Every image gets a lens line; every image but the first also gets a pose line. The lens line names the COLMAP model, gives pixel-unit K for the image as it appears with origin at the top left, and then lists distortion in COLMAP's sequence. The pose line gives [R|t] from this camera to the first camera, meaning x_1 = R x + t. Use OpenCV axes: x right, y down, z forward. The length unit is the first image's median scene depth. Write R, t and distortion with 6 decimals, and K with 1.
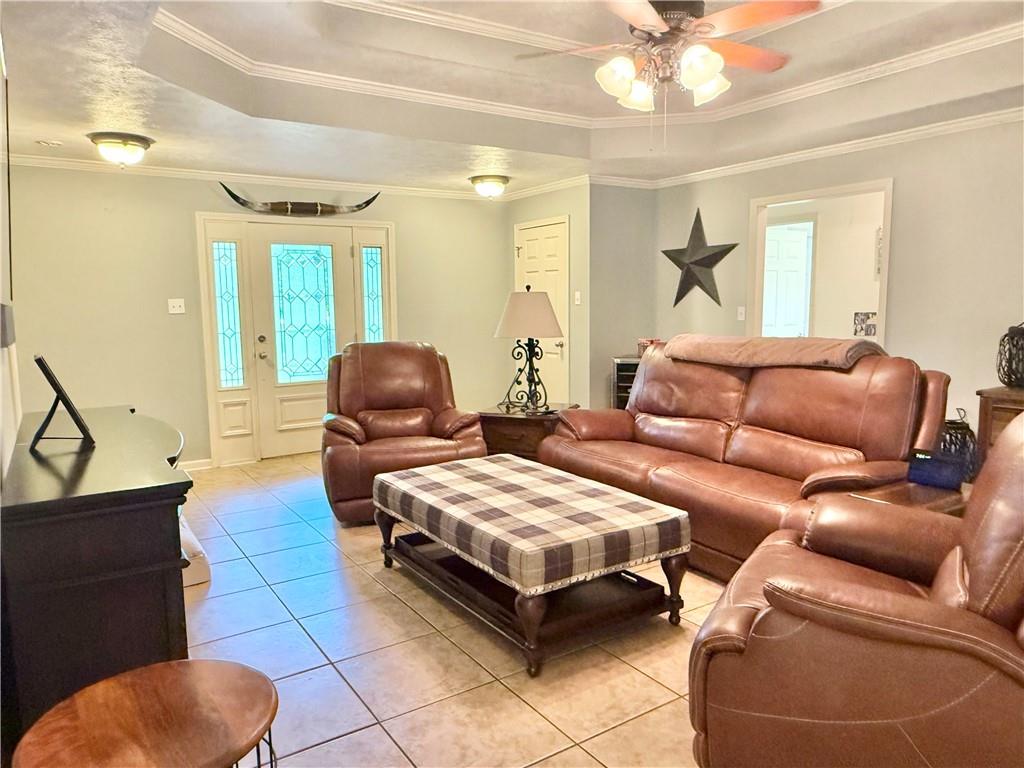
lens RADIAL K [[708.9, 0, 513.7], [0, 708.9, 386.0], [0, 0, 1]] dist [-0.003677, -0.004143]
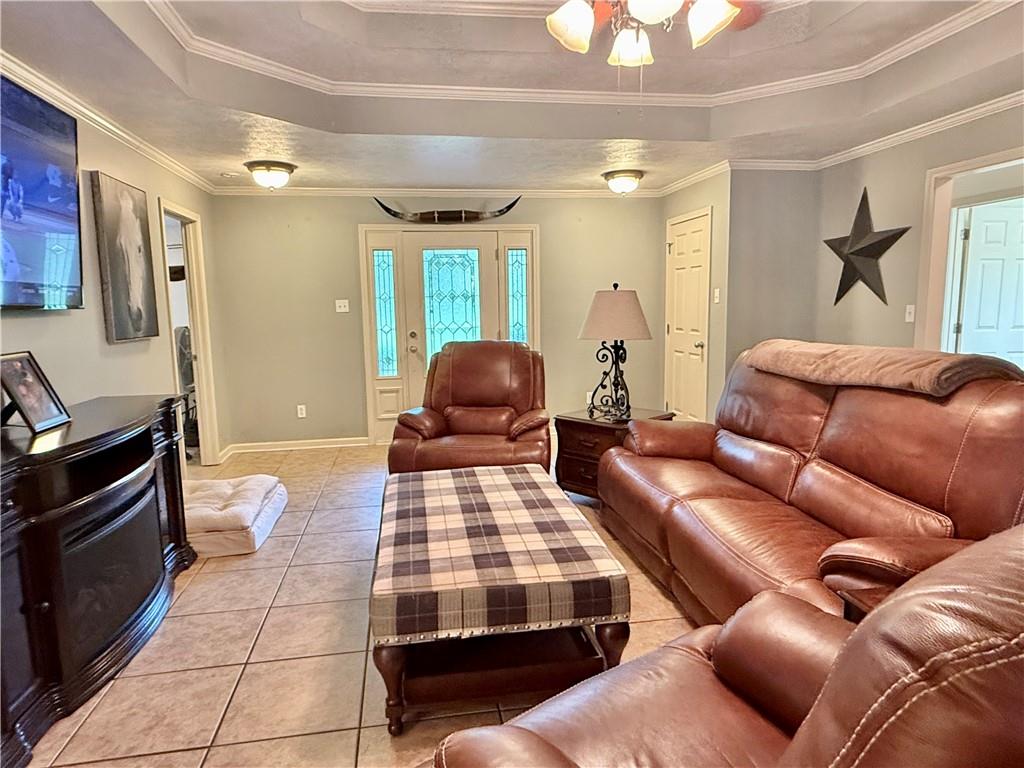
lens RADIAL K [[626.3, 0, 504.0], [0, 626.3, 383.1], [0, 0, 1]] dist [-0.001265, 0.000309]
pose [[0.912186, 0.047581, -0.407005, 0.284939], [-0.041238, 0.998853, 0.024349, -0.030453], [0.407696, -0.005427, 0.913102, 0.226897]]
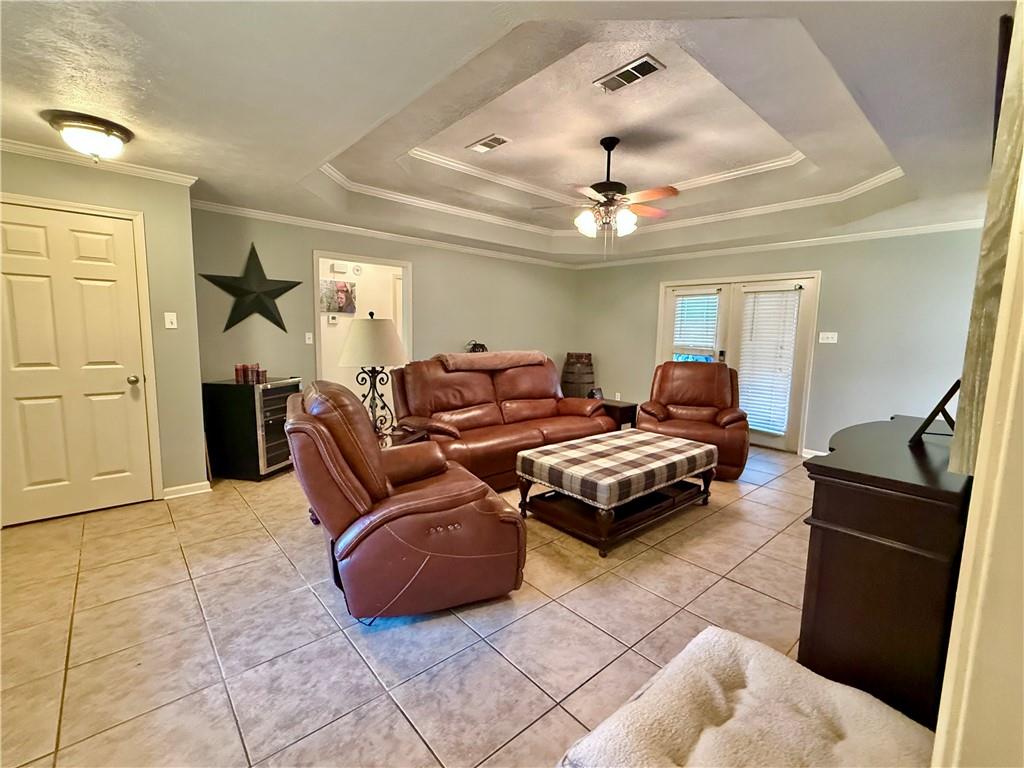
lens RADIAL K [[451.1, 0, 512.0], [0, 451.1, 384.0], [0, 0, 1]] dist [-0.000055, 0.000052]
pose [[-0.138093, -0.108227, 0.984488, -0.795709], [0.097972, 0.987644, 0.122316, -0.125116], [-0.985562, 0.113343, -0.125783, 1.114744]]
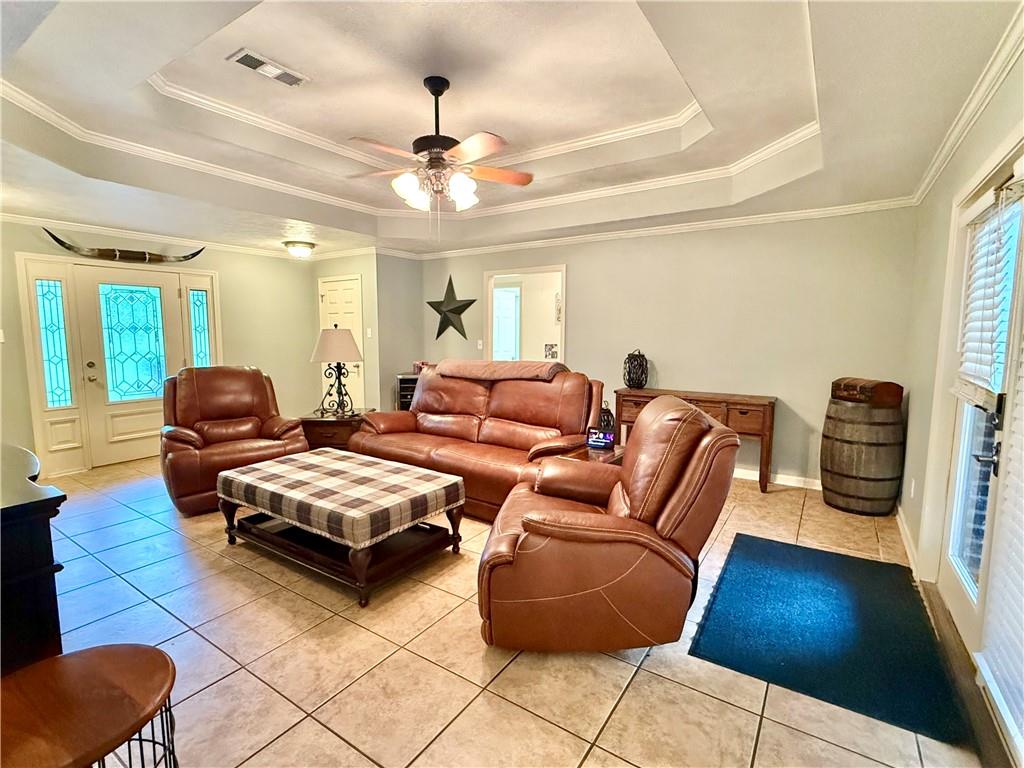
lens RADIAL K [[485.7, 0, 512.0], [0, 485.7, 384.0], [0, 0, 1]] dist [-0.001237, -0.000483]
pose [[0.922229, -0.026912, 0.385707, -0.038558], [0.032883, 0.999420, -0.008891, -0.007077], [-0.385244, 0.020883, 0.922578, -0.004868]]
